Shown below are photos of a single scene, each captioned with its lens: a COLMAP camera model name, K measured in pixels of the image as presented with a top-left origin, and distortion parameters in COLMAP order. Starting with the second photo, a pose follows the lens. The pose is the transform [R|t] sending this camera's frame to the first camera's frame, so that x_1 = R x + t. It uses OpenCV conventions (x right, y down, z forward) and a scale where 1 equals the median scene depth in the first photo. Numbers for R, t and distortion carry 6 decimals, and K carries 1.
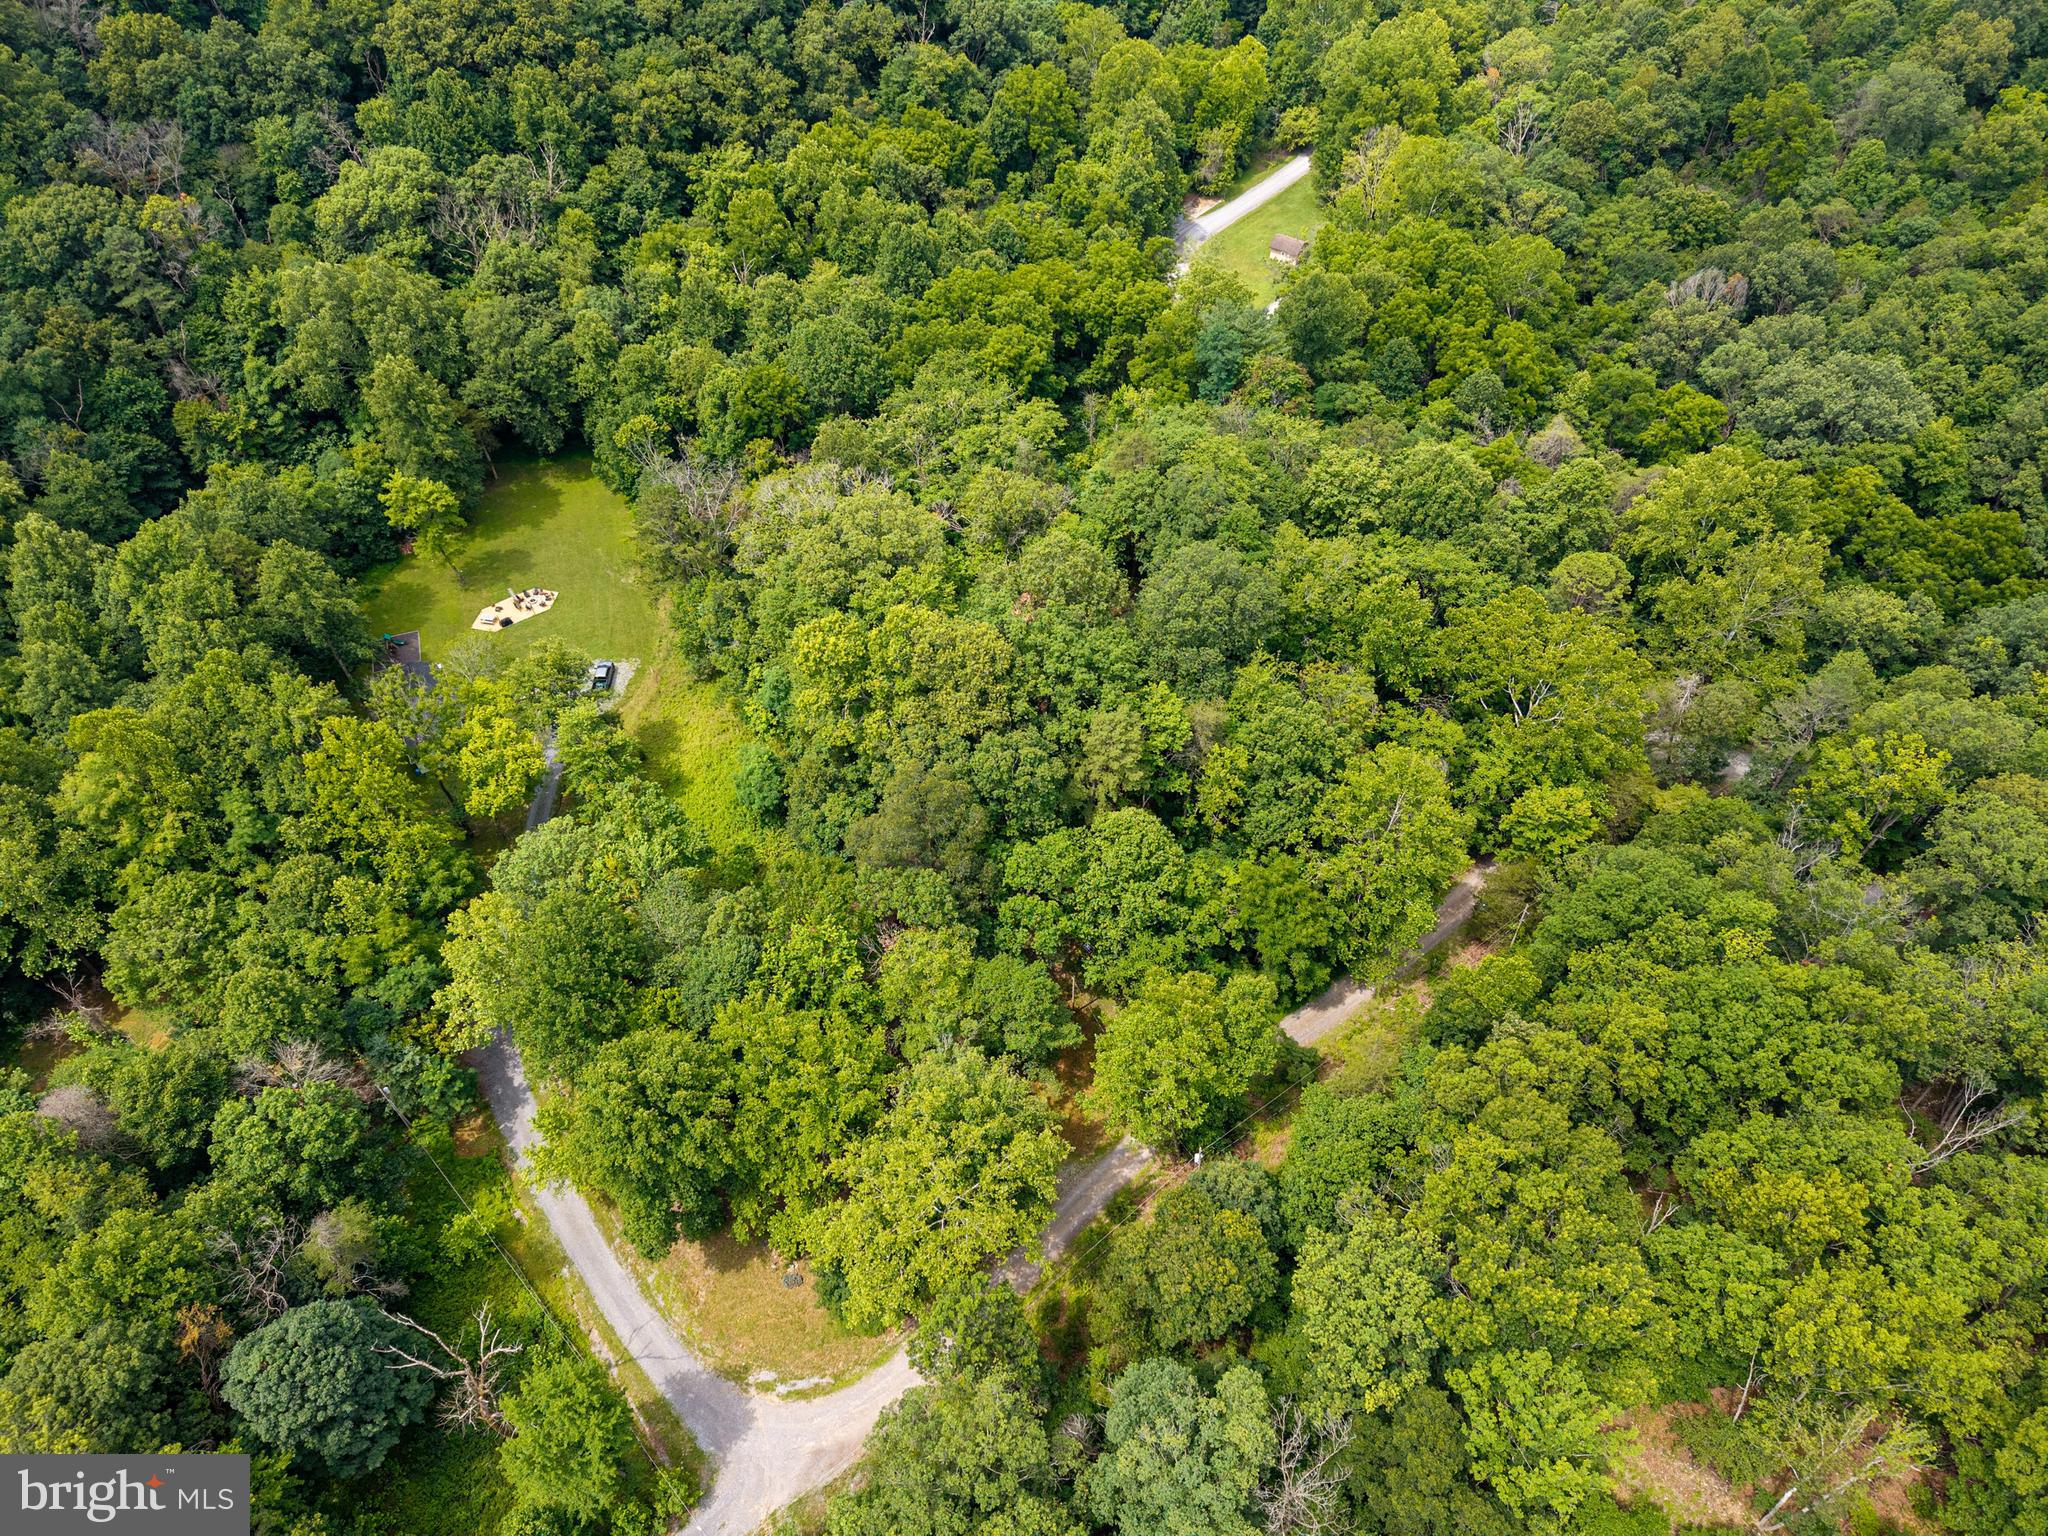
lens RADIAL K [[1415.4, 0, 1020.7], [0, 1415.4, 777.6], [0, 0, 1]] dist [0.026015, -0.030329]
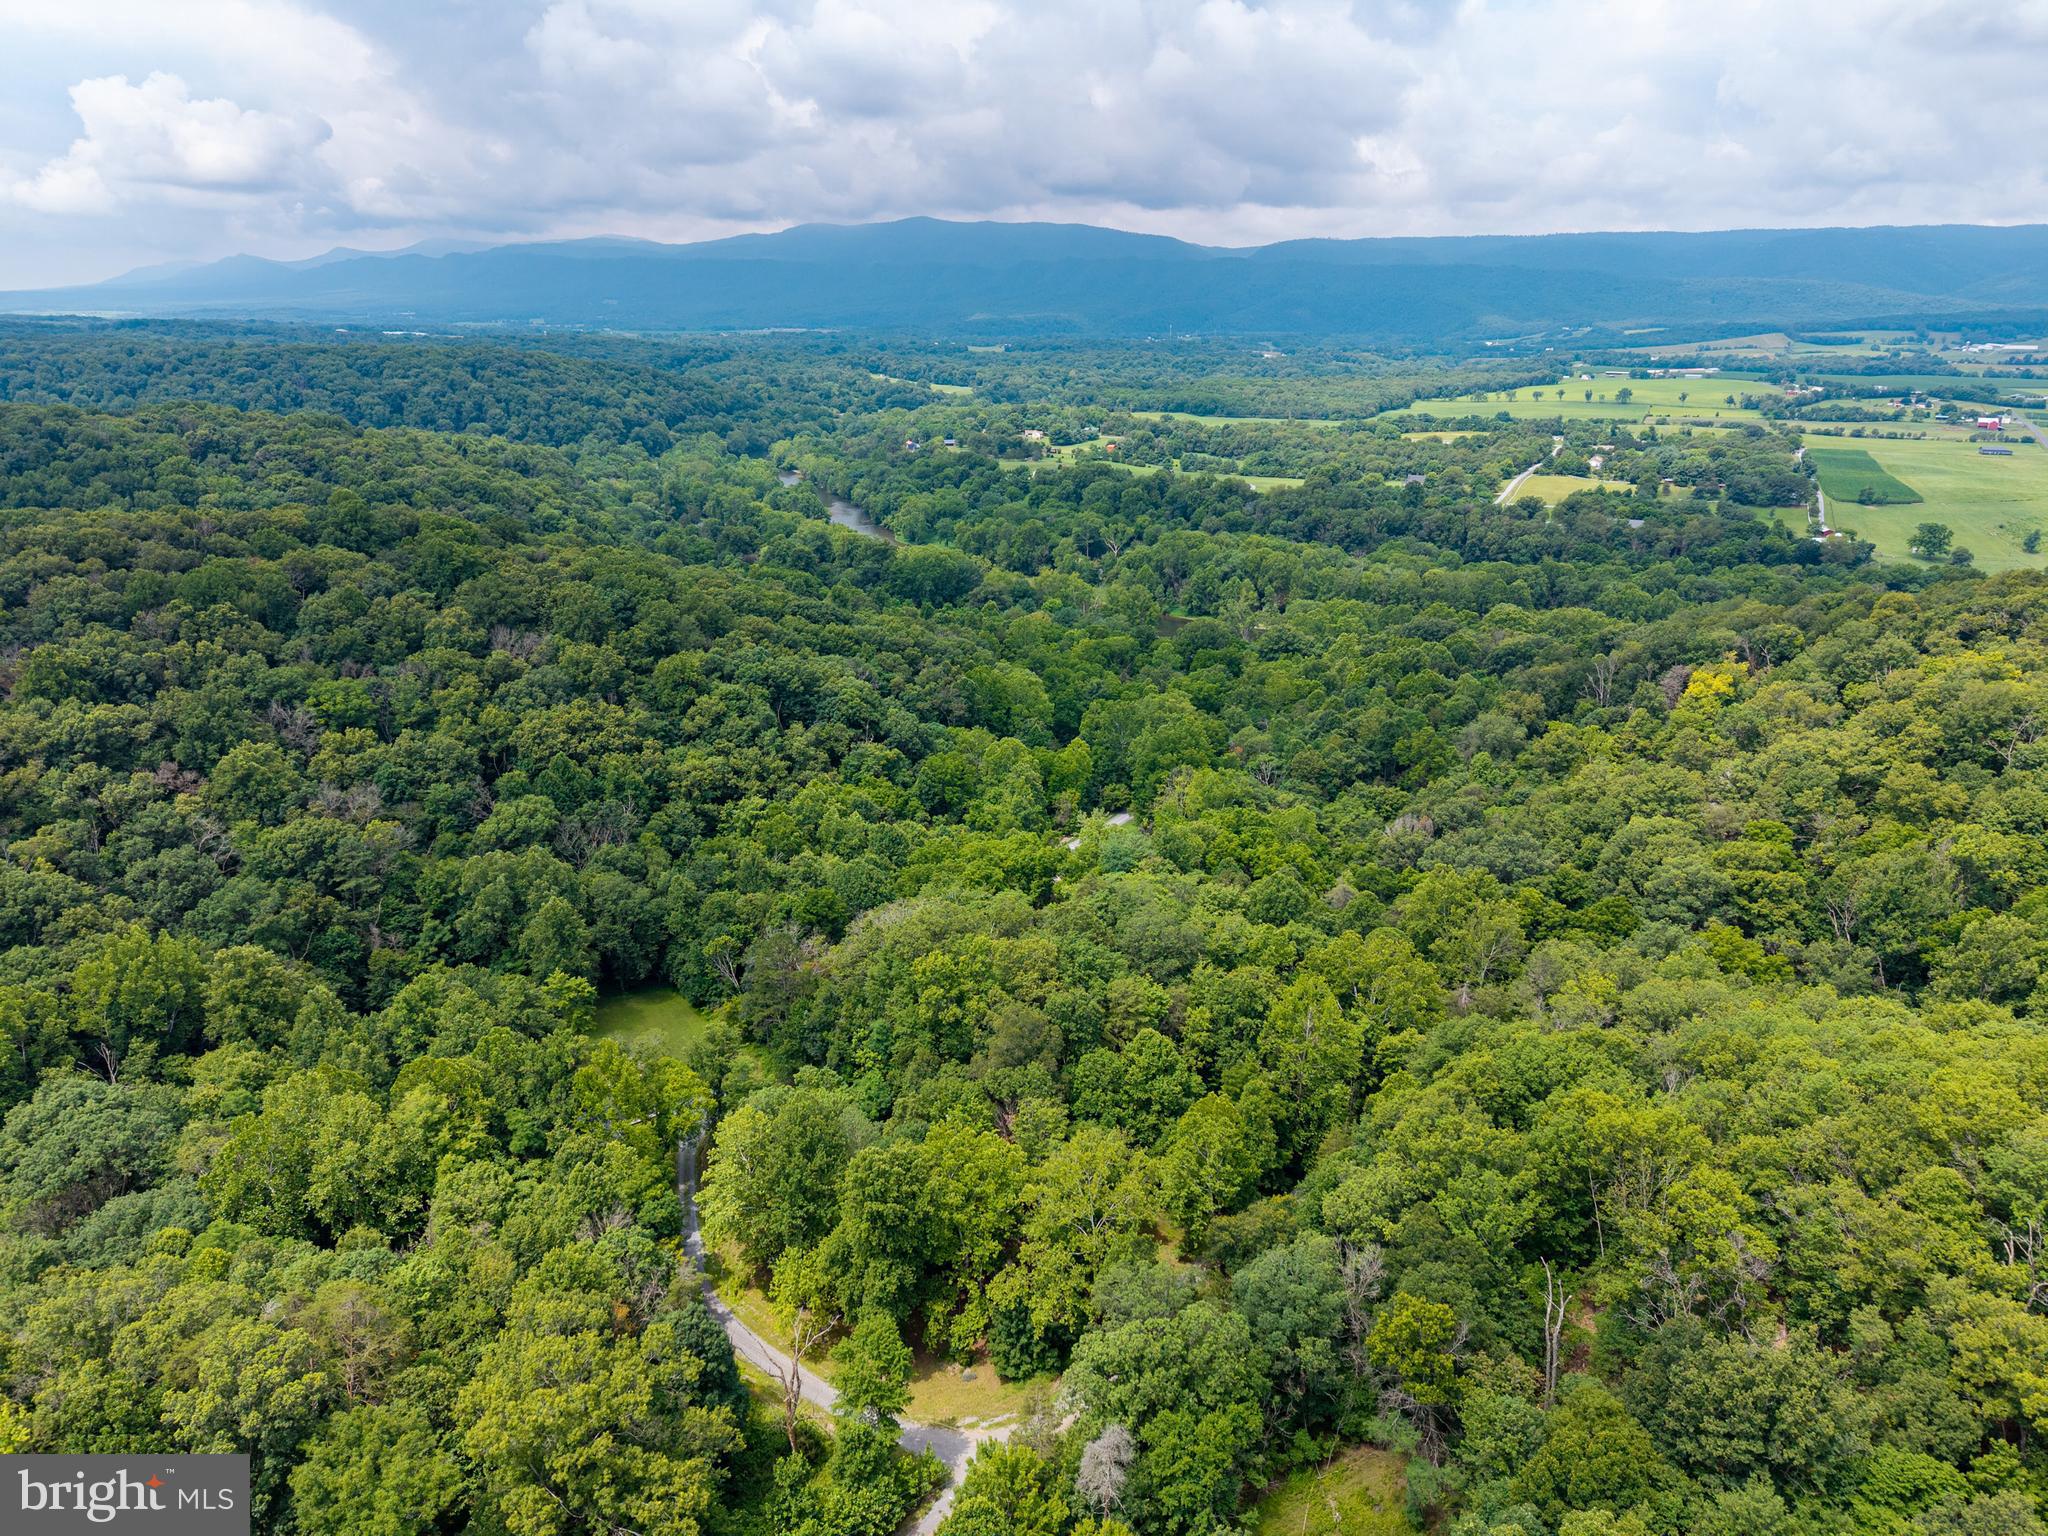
lens RADIAL K [[1415.4, 0, 1019.7], [0, 1415.4, 769.1], [0, 0, 1]] dist [0.026015, -0.030329]
pose [[0.984619, -0.047811, 0.168049, -0.181427], [0.130806, 0.839359, -0.527605, 0.341638], [-0.115828, 0.541471, 0.832702, -0.259604]]
